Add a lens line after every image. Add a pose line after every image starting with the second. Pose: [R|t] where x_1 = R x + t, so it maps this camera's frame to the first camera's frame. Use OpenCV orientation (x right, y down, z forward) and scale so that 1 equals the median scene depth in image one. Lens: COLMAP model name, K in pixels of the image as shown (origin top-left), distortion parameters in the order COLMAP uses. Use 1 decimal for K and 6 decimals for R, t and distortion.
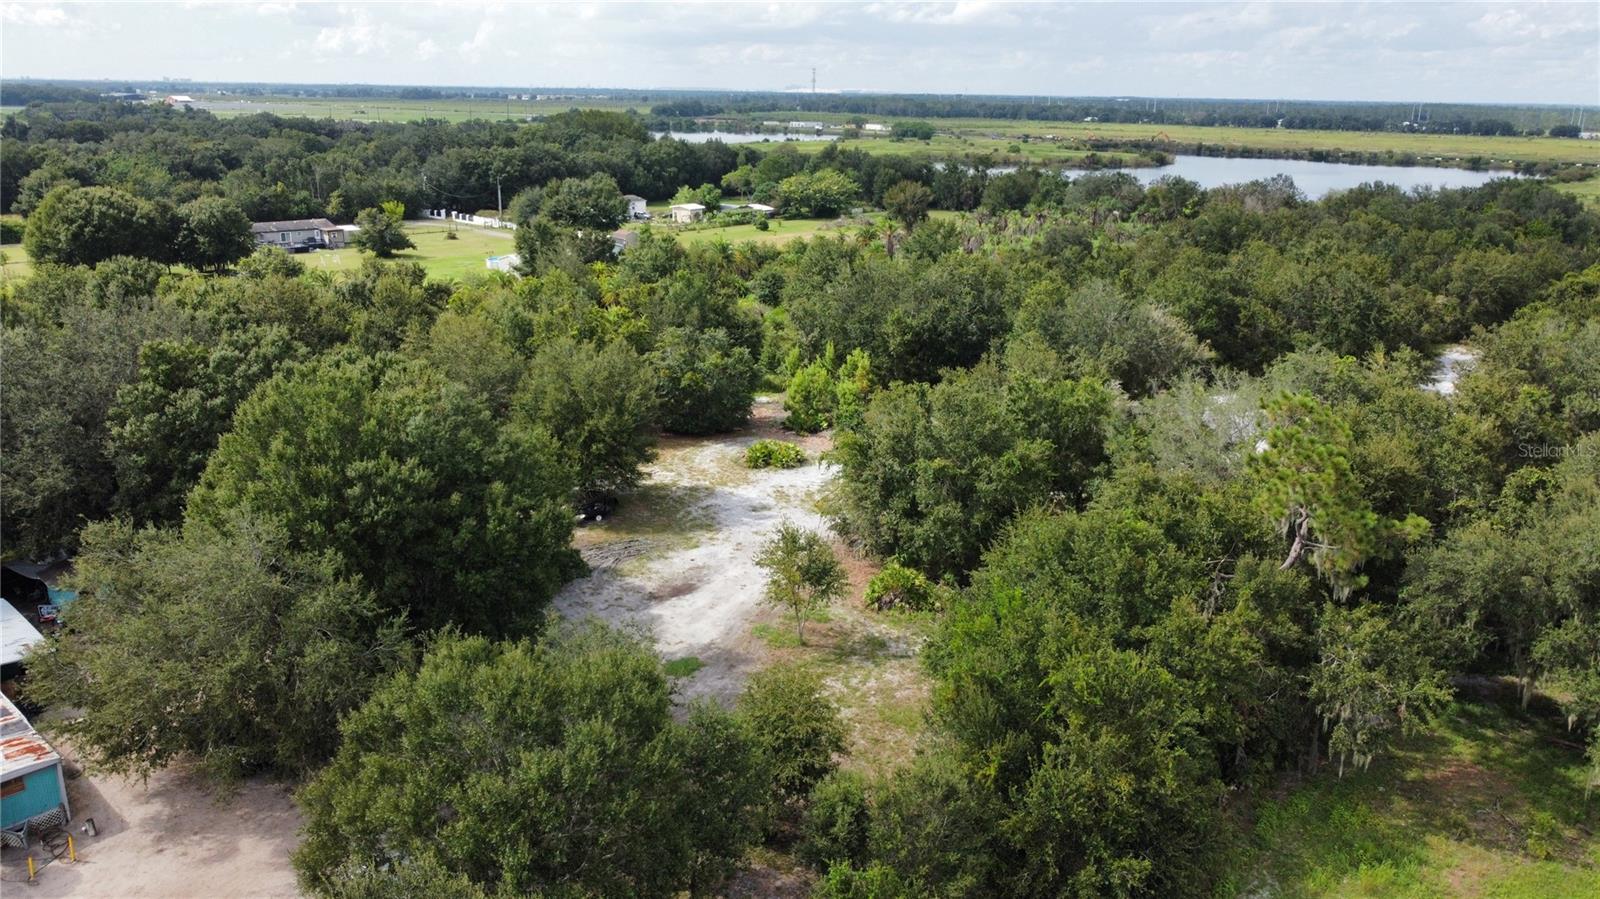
lens RADIAL K [[1215.4, 0, 792.7], [0, 1215.4, 436.2], [0, 0, 1]] dist [-0.007616, 0.011816]
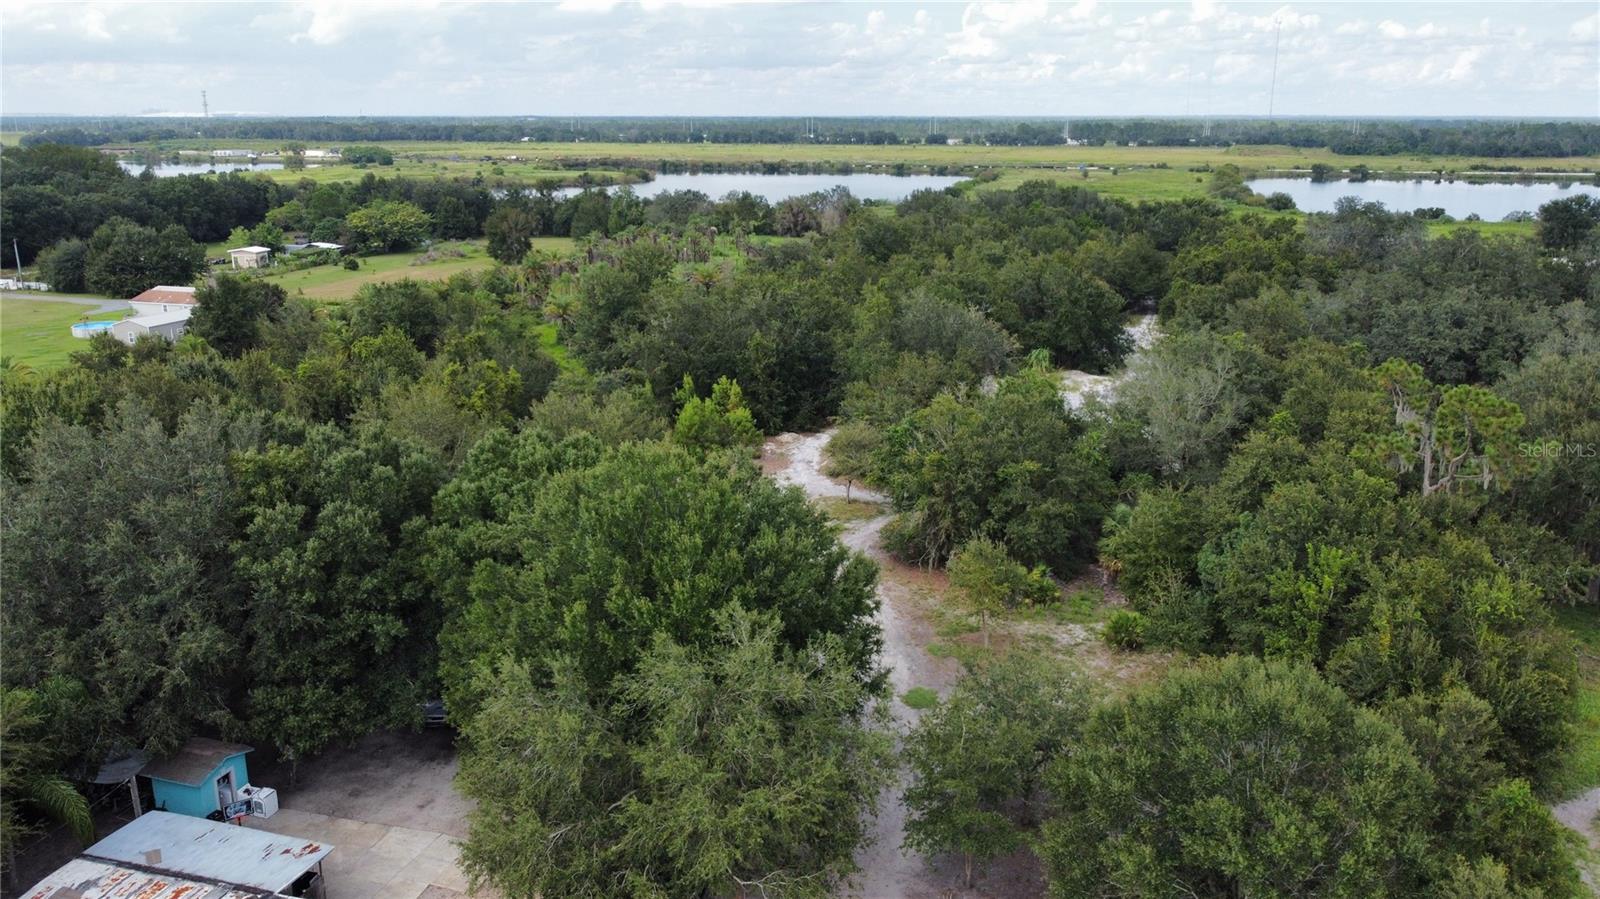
lens RADIAL K [[1215.4, 0, 798.5], [0, 1215.4, 447.6], [0, 0, 1]] dist [-0.007616, 0.011816]
pose [[0.888514, -0.135499, 0.438386, -0.132481], [0.138204, 0.990065, 0.025905, -0.012464], [-0.437541, 0.037569, 0.898413, 0.030798]]
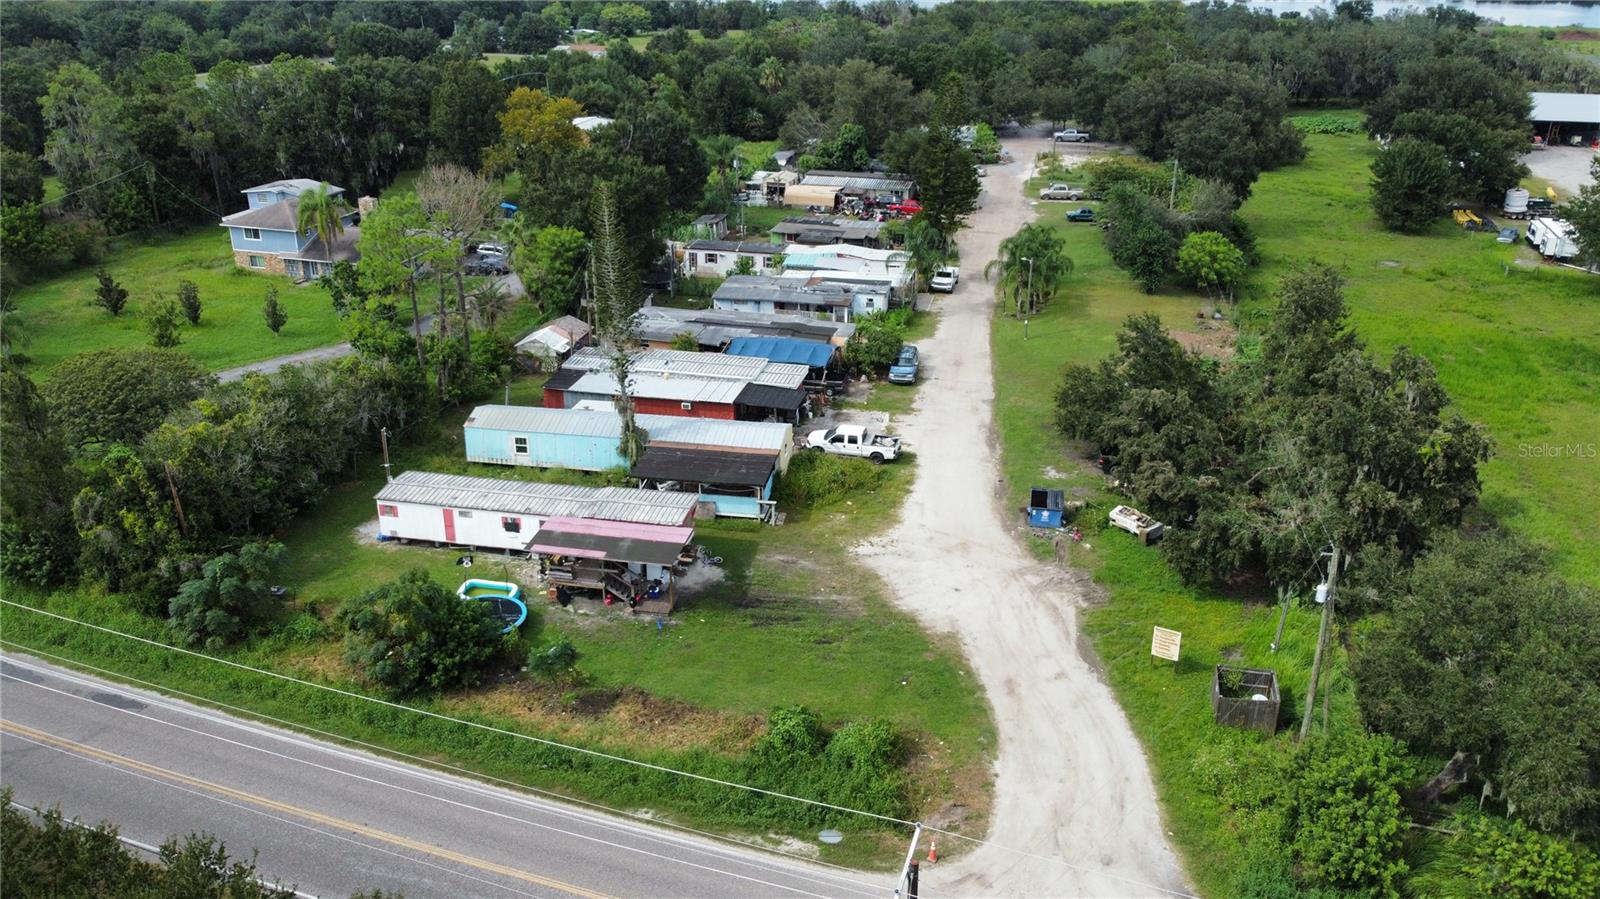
lens RADIAL K [[1215.4, 0, 804.9], [0, 1215.4, 448.3], [0, 0, 1]] dist [-0.007616, 0.011816]
pose [[0.869140, -0.203511, 0.450753, -0.562130], [0.144730, 0.976175, 0.161667, 0.100953], [-0.472915, -0.075274, 0.877887, -0.433463]]
